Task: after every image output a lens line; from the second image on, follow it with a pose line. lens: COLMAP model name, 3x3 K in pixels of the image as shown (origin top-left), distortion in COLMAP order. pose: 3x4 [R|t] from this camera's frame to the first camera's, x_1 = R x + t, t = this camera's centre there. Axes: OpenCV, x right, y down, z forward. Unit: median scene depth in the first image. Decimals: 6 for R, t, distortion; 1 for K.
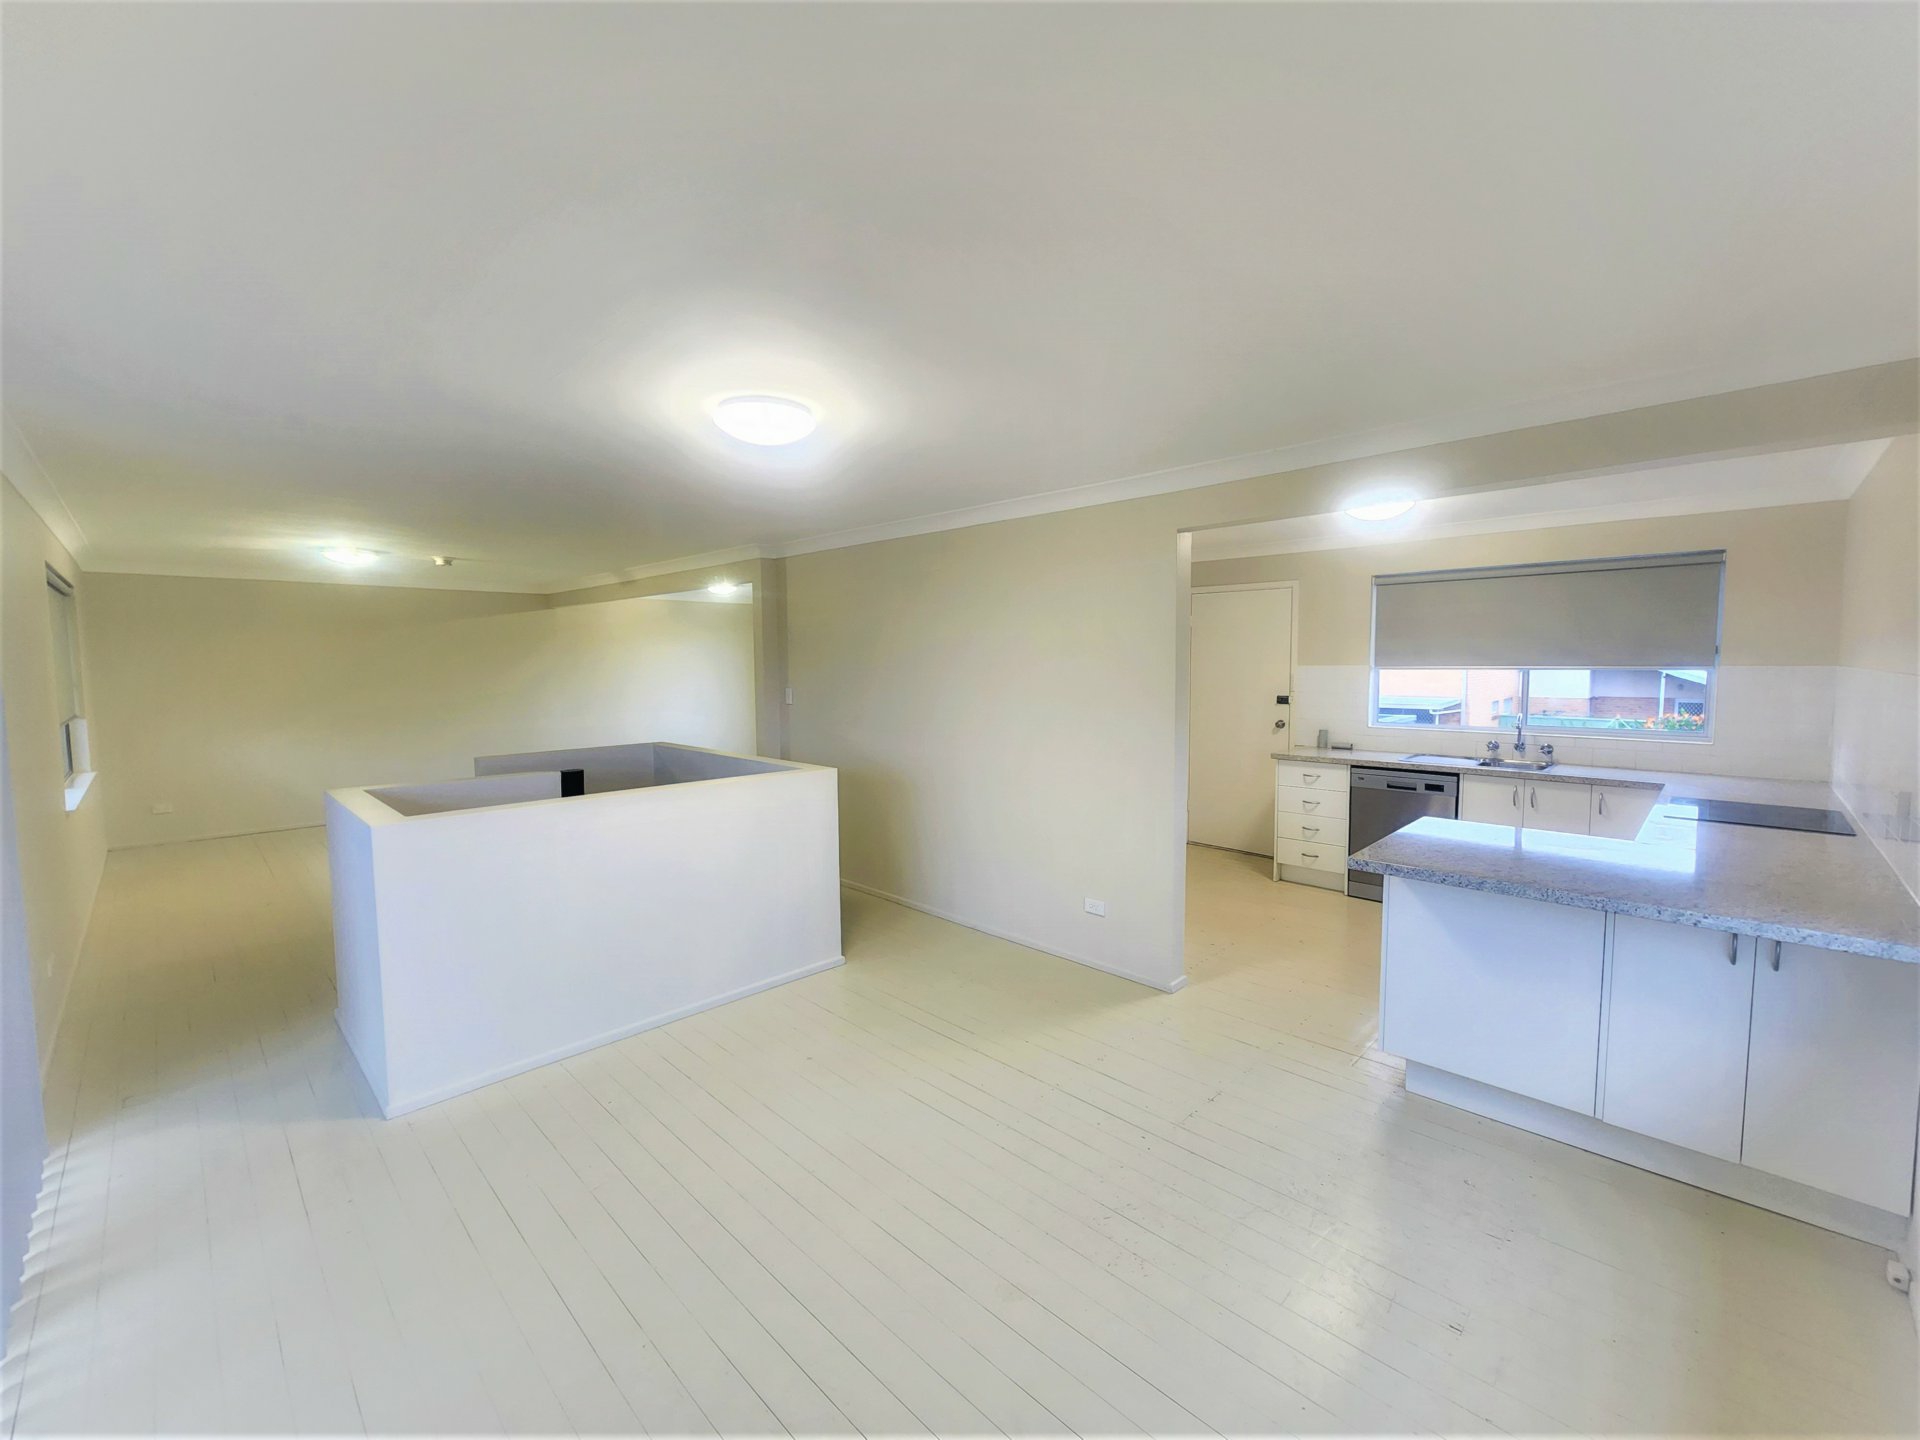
lens RADIAL K [[797.7, 0, 960.0], [0, 797.7, 720.0], [0, 0, 1]] dist [-0.002153, 0.000084]
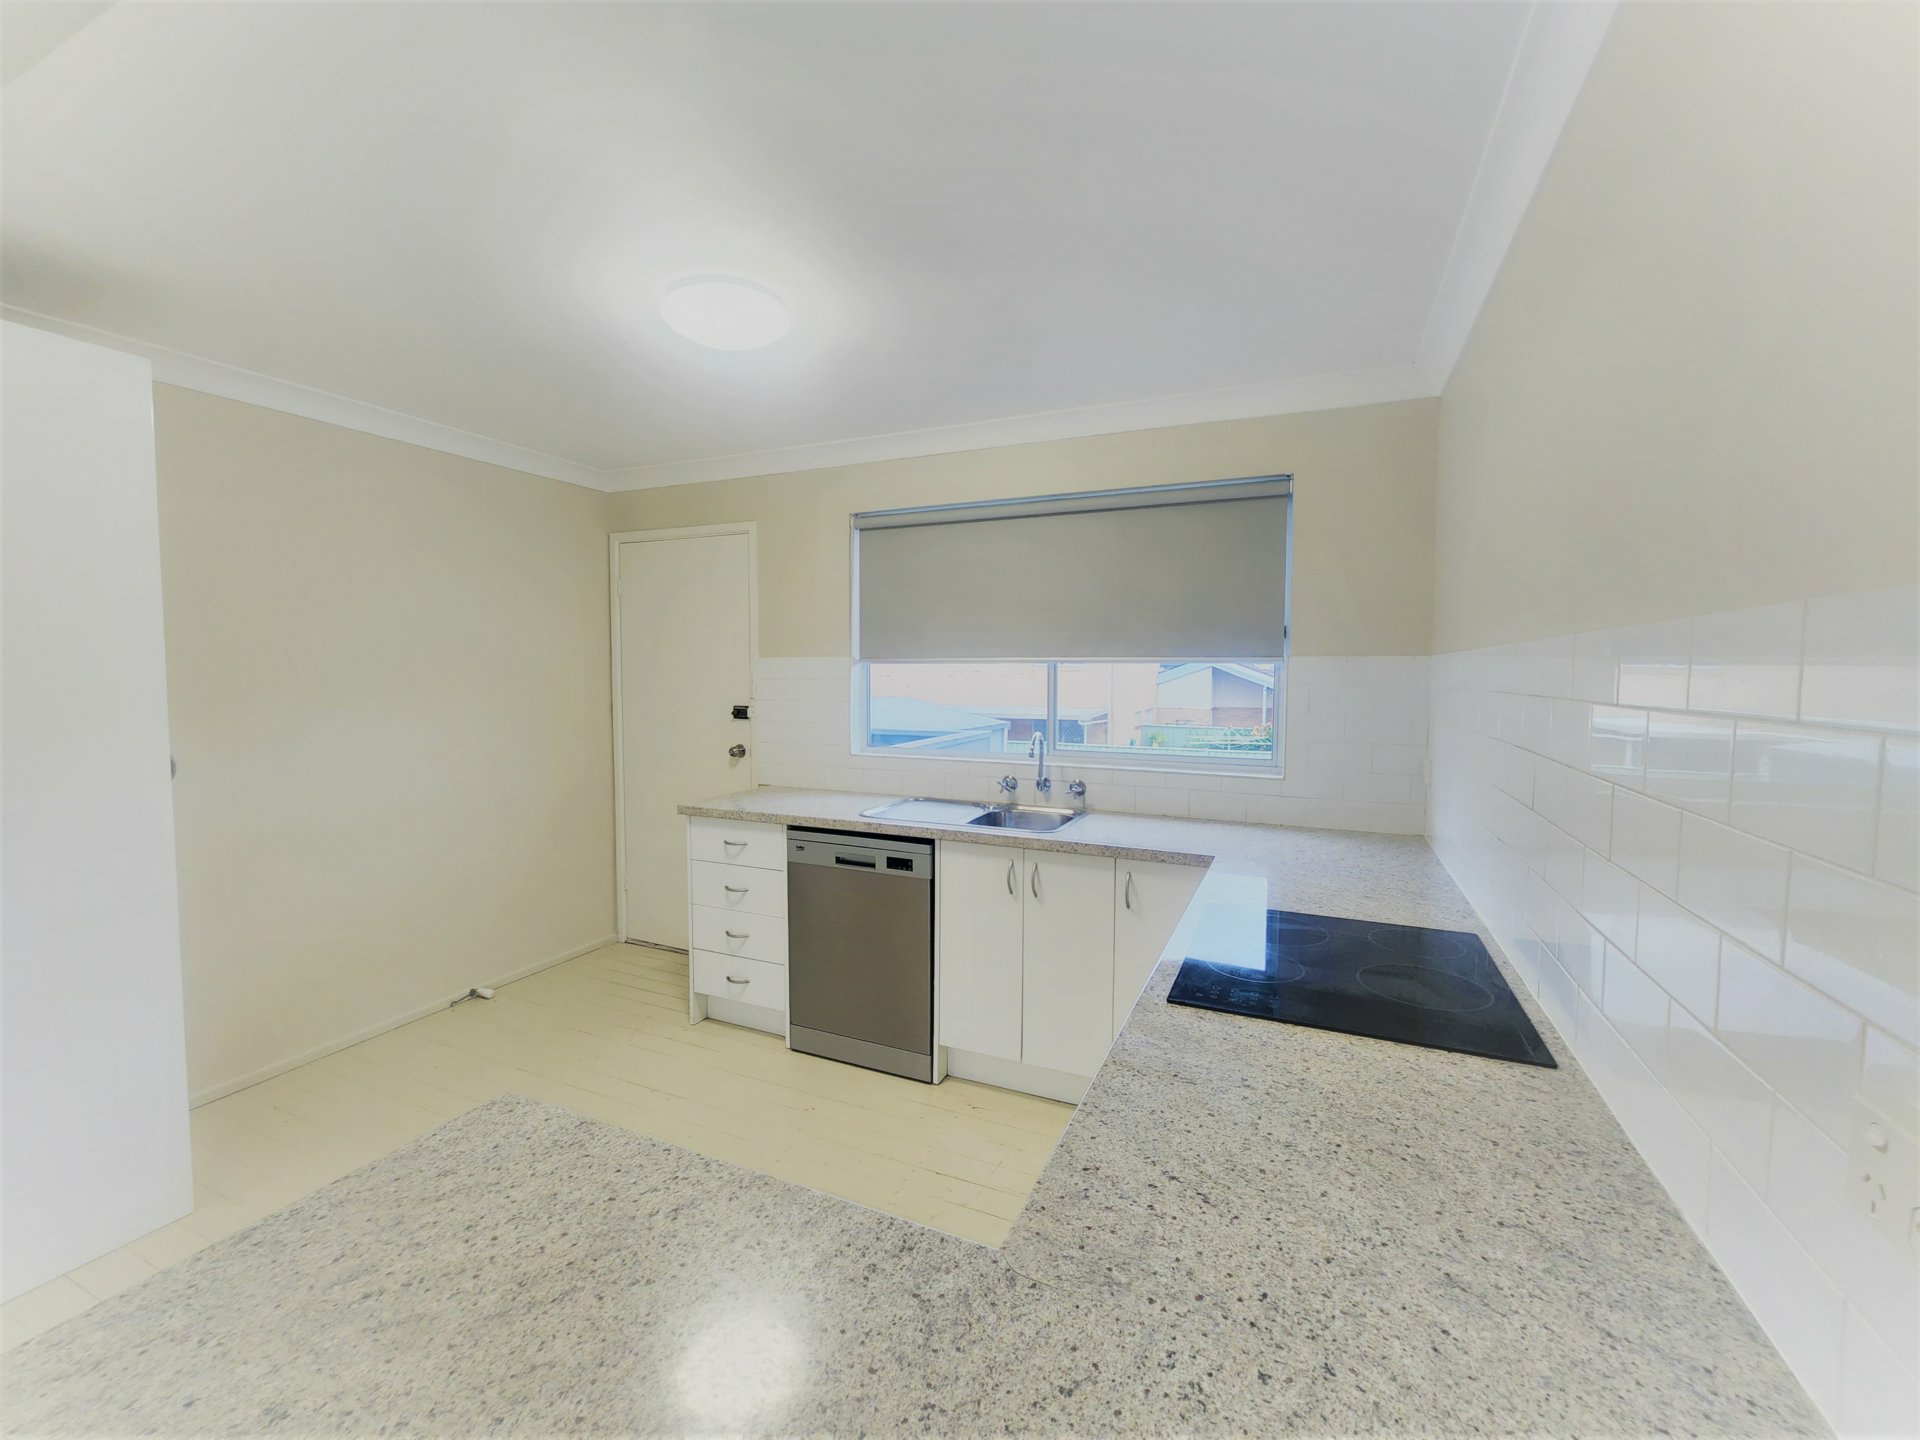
lens RADIAL K [[797.7, 0, 960.0], [0, 797.7, 720.0], [0, 0, 1]] dist [-0.002153, 0.000084]
pose [[0.939029, -0.008096, 0.343742, 0.431974], [0.013300, 0.999830, -0.012783, -0.010822], [-0.343580, 0.016575, 0.938977, 0.436286]]
